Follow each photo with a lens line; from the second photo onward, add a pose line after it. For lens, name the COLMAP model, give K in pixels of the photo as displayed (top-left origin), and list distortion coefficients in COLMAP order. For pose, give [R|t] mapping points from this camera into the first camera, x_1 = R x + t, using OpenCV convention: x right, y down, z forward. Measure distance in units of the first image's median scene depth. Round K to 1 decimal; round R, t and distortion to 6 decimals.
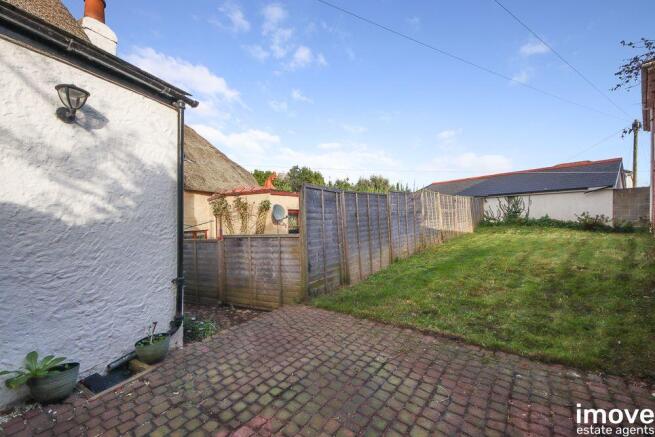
lens RADIAL K [[248.5, 0, 326.0], [0, 248.5, 225.1], [0, 0, 1]] dist [0.029378, -0.020368]
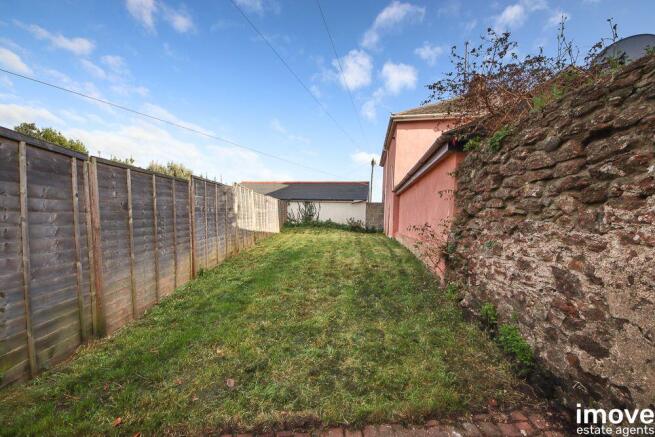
lens RADIAL K [[248.5, 0, 326.0], [0, 248.5, 225.1], [0, 0, 1]] dist [0.029378, -0.020368]
pose [[0.739355, 0.019429, 0.673035, 0.051499], [-0.022071, 0.999746, -0.004615, -0.004279], [-0.672954, -0.011442, 0.739596, 0.188462]]
